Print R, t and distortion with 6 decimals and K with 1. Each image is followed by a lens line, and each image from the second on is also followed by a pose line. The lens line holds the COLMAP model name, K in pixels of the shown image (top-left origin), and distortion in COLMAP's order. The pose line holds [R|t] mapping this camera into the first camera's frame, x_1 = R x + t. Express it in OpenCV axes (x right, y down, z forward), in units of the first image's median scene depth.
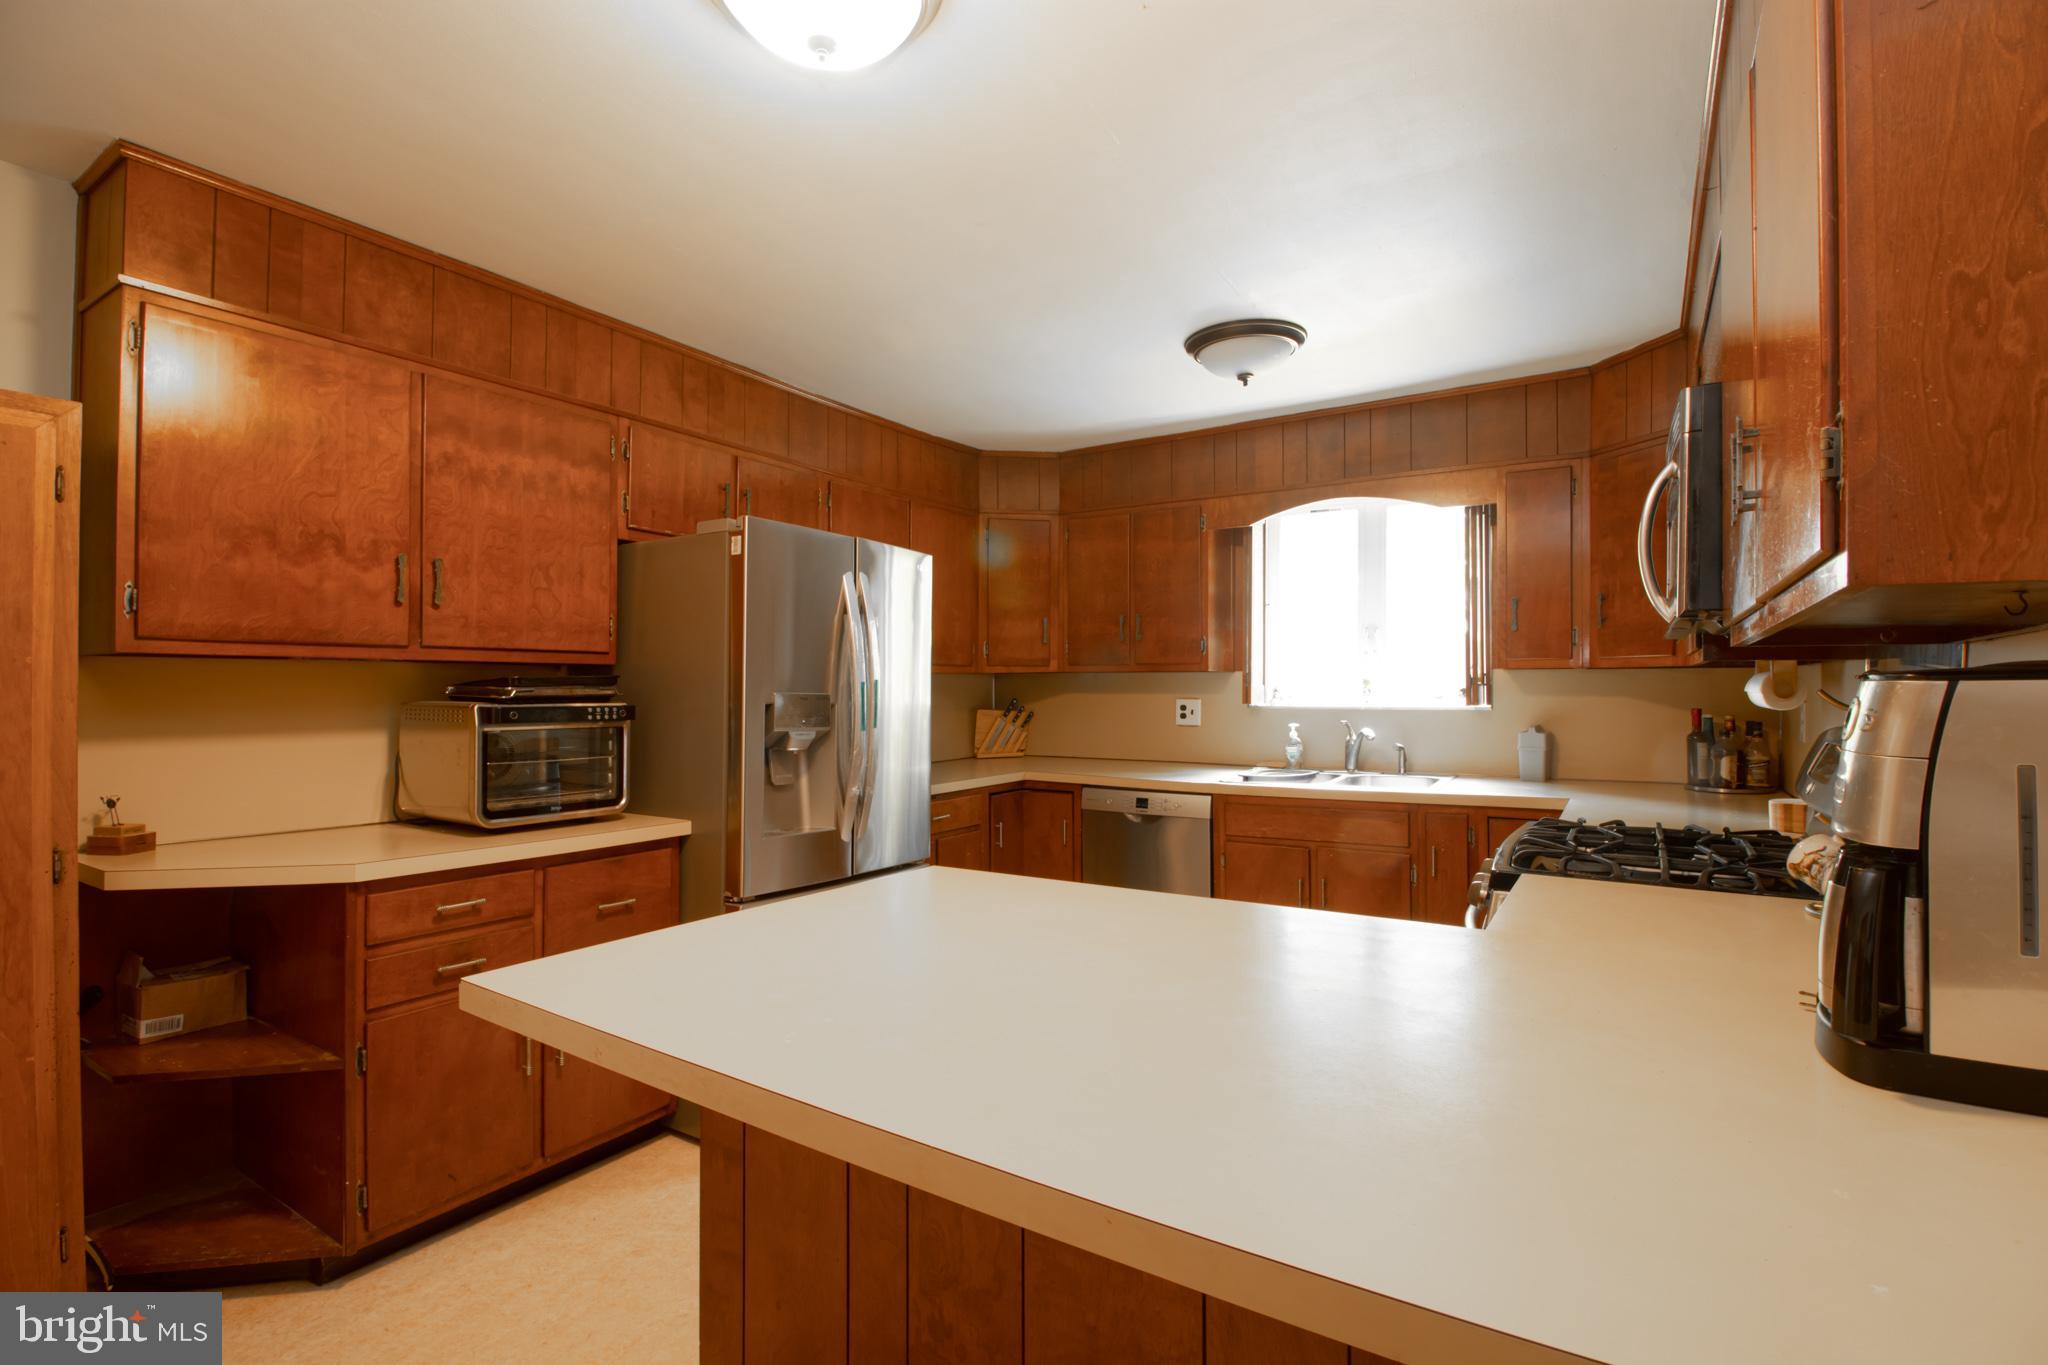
lens RADIAL K [[944.6, 0, 1039.6], [0, 944.6, 685.9], [0, 0, 1]] dist [0.002058, -0.014567]
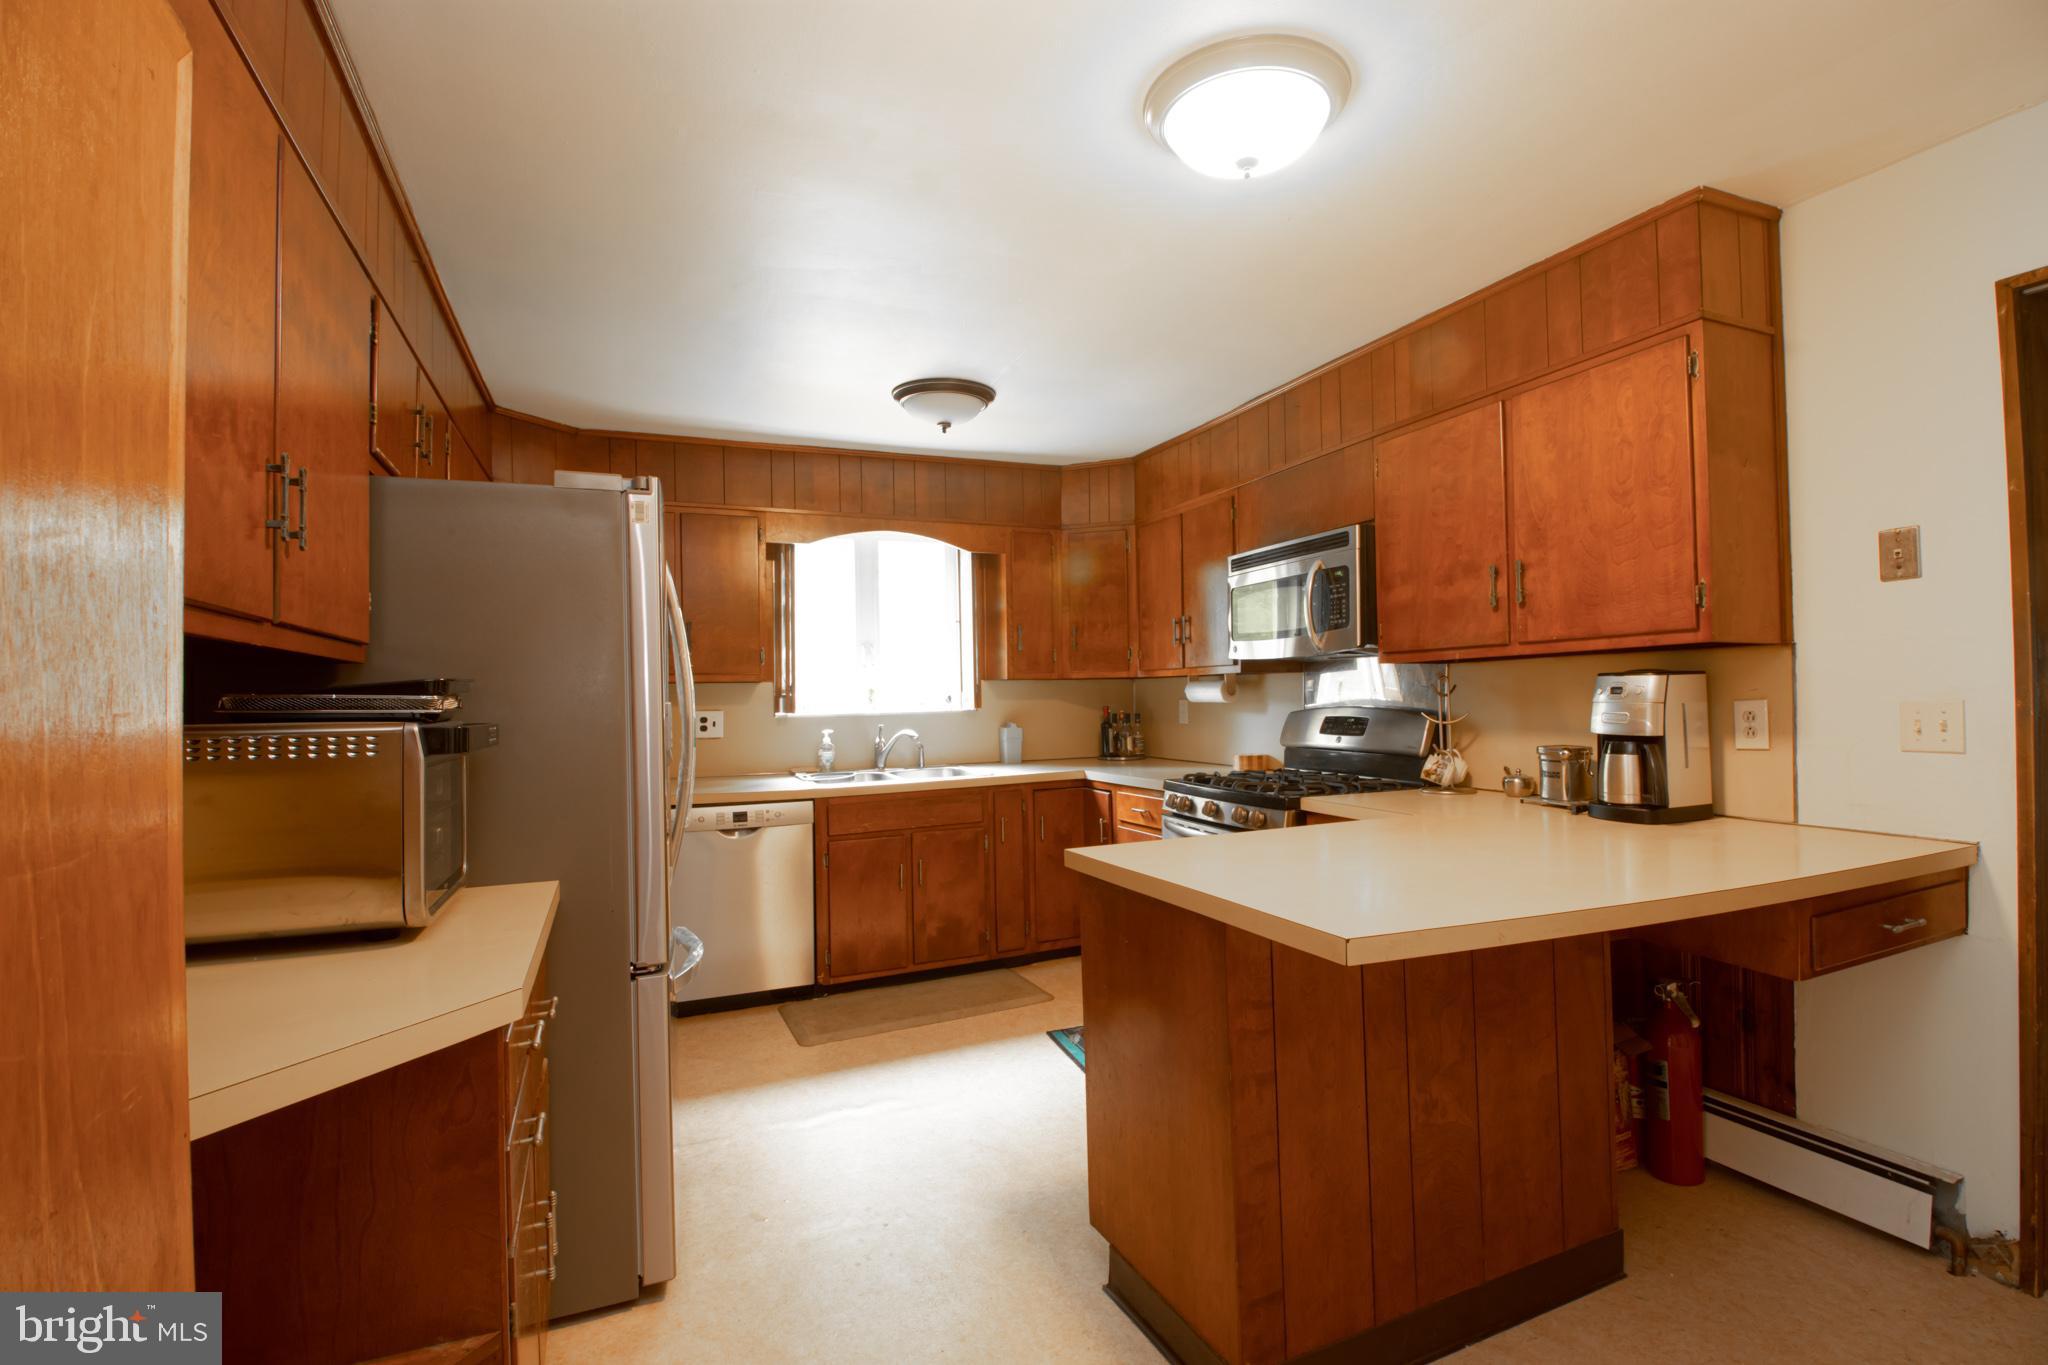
lens RADIAL K [[944.6, 0, 1039.6], [0, 944.6, 685.9], [0, 0, 1]] dist [0.002058, -0.014567]
pose [[0.571760, -0.002368, 0.820417, -0.496447], [0.017092, 0.999813, -0.009026, 0.003315], [-0.820243, 0.019183, 0.571694, 0.185517]]
